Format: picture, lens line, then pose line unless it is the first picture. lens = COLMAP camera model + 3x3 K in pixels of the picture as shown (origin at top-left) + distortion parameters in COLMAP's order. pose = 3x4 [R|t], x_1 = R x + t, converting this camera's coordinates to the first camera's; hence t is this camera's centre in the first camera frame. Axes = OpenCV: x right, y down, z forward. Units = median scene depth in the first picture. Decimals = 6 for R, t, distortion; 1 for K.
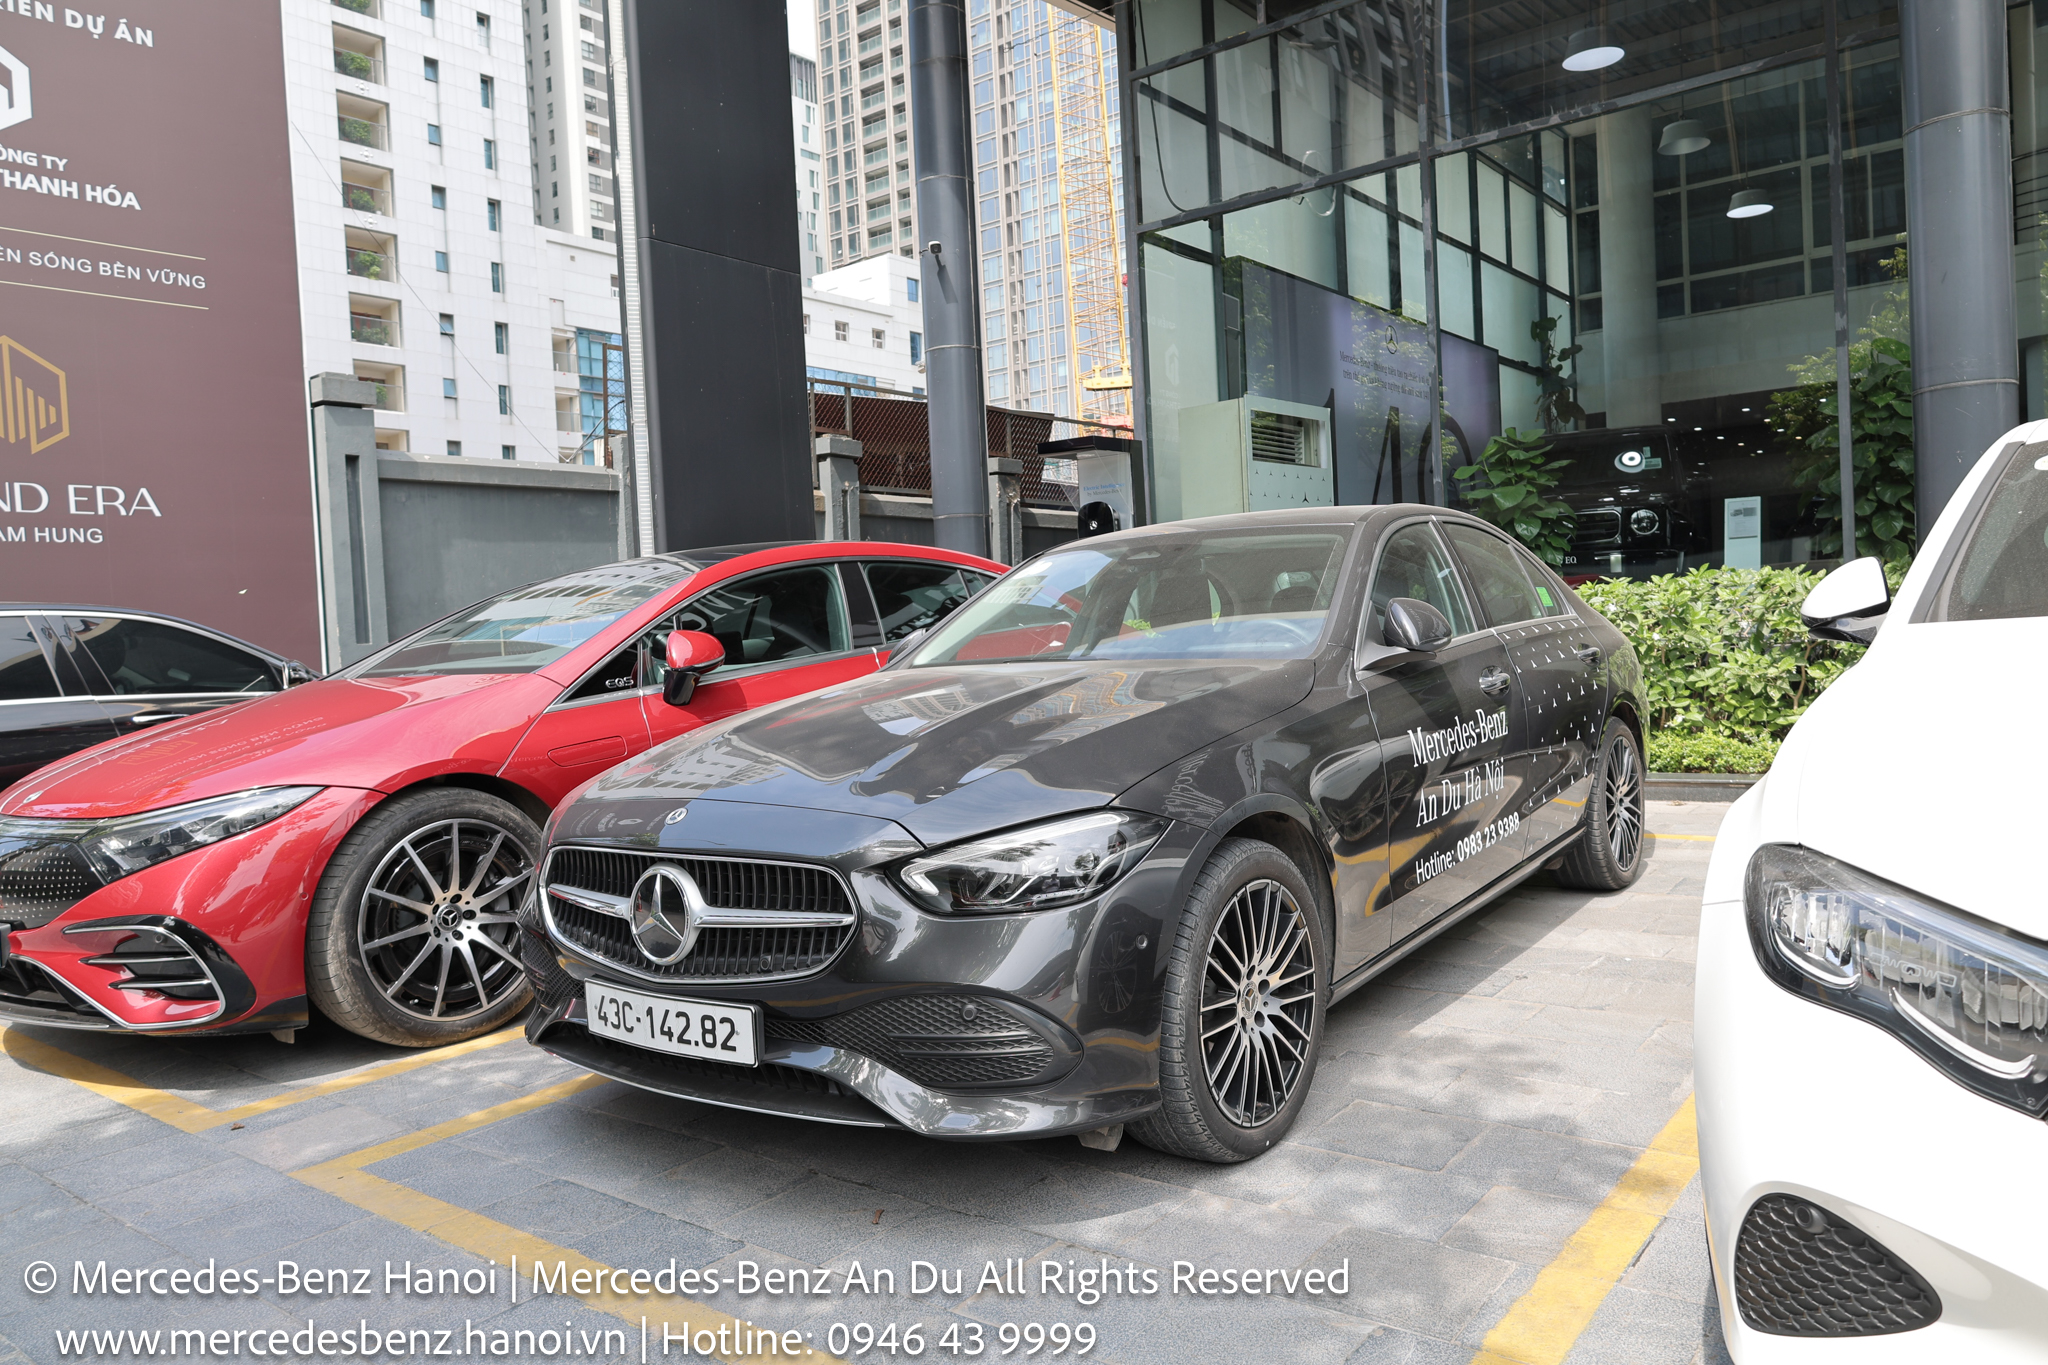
lens RADIAL K [[1428.3, 0, 1024.0], [0, 1428.3, 682.5], [0, 0, 1]] dist [0.000109, -0.001848]
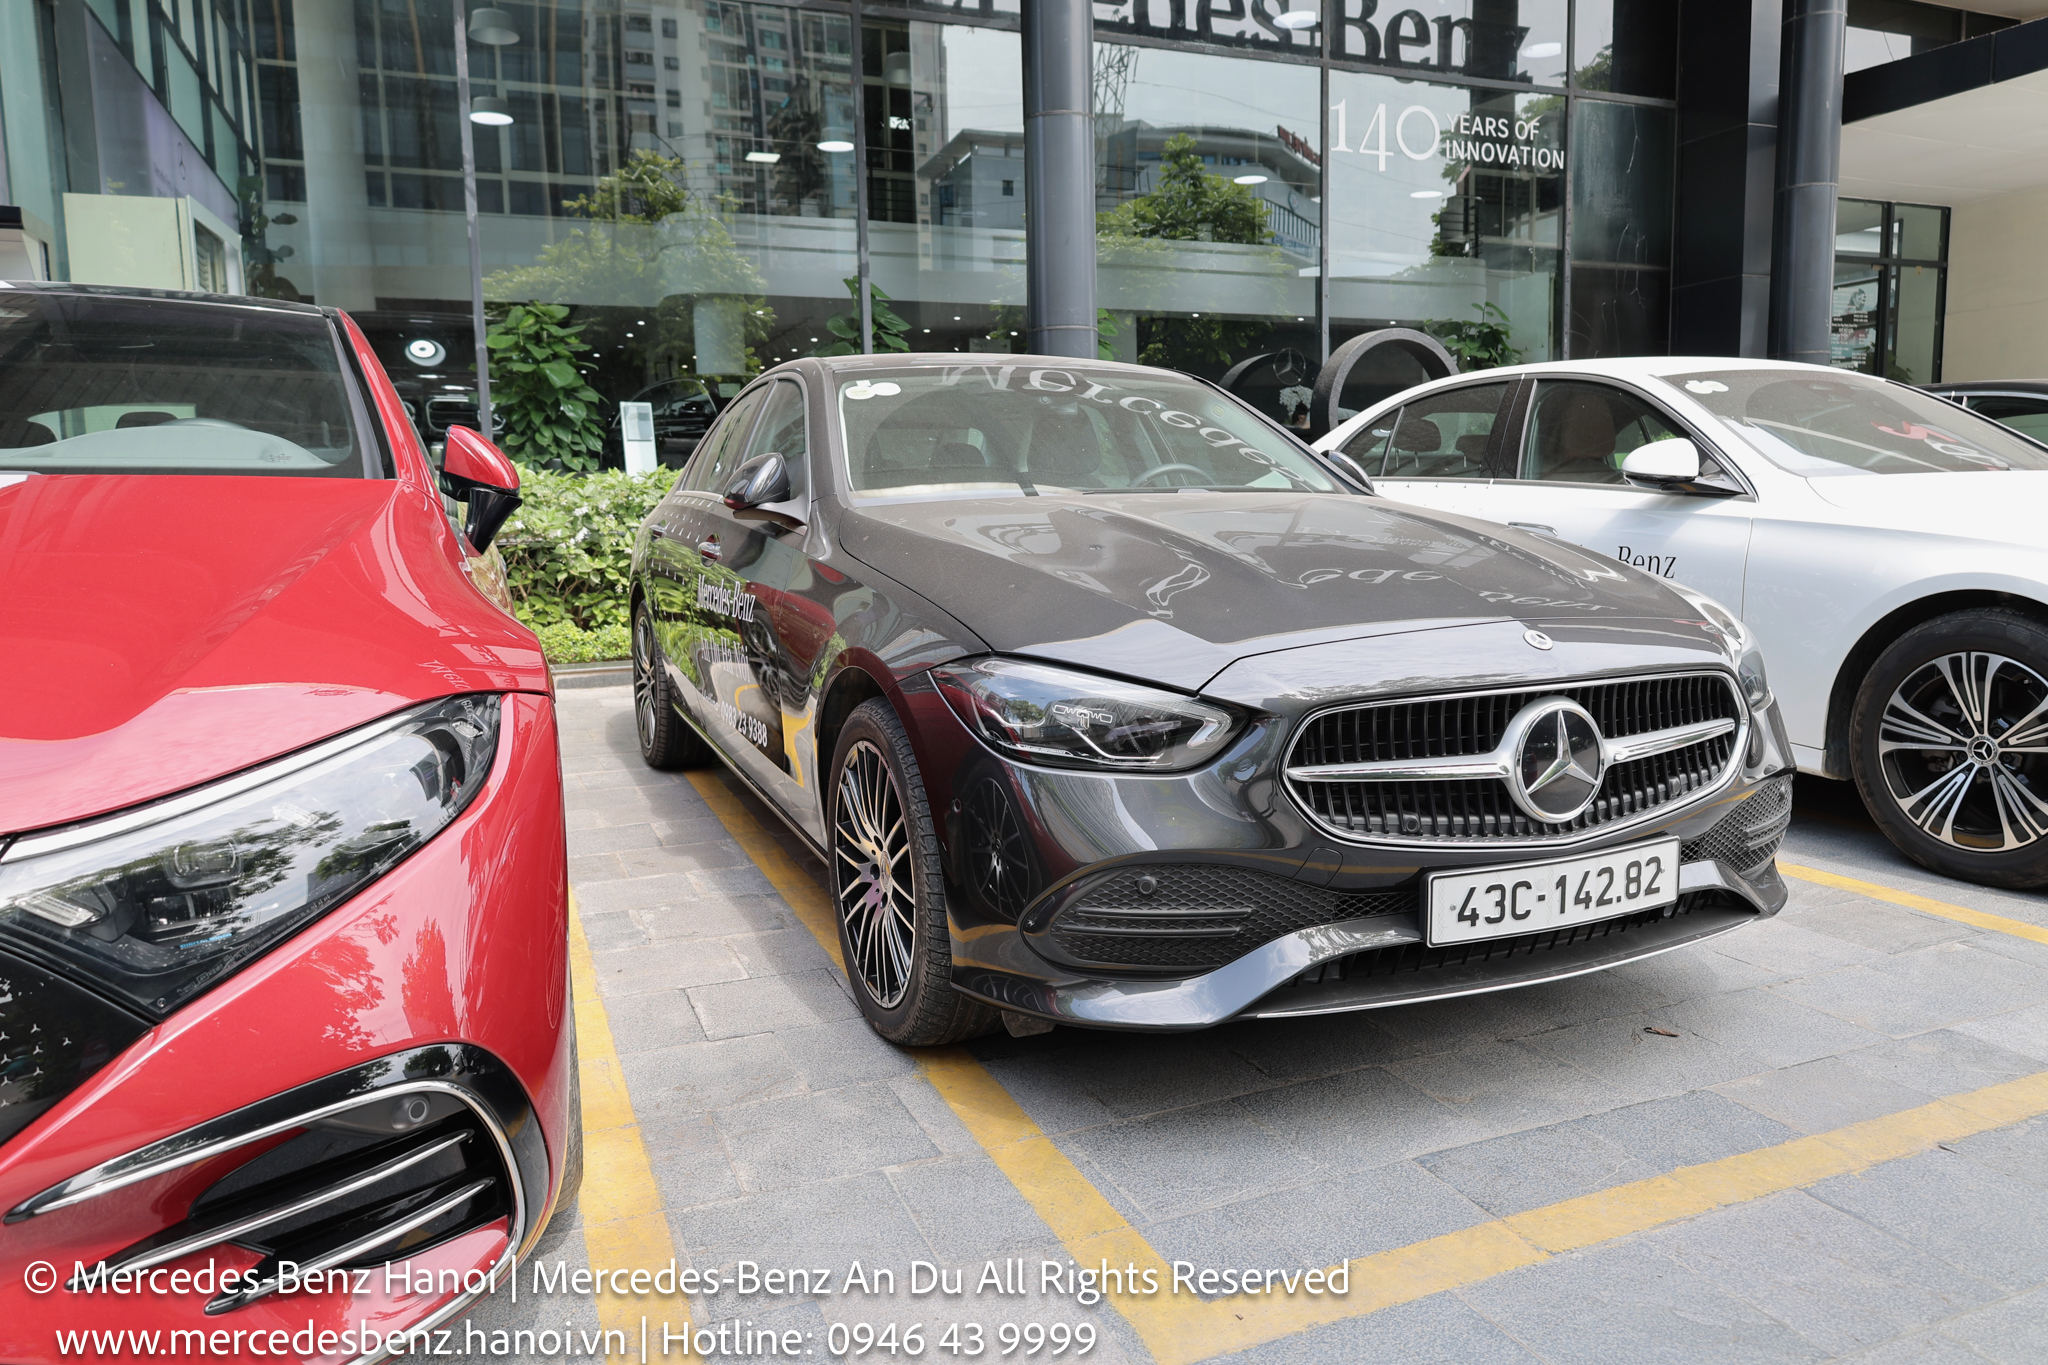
lens RADIAL K [[1428.3, 0, 1024.0], [0, 1428.3, 682.5], [0, 0, 1]] dist [0.000109, -0.001848]
pose [[0.473785, -0.067815, 0.878025, -1.078351], [0.023865, 0.997653, 0.064177, 0.058173], [-0.880317, -0.009452, 0.474292, 0.865376]]
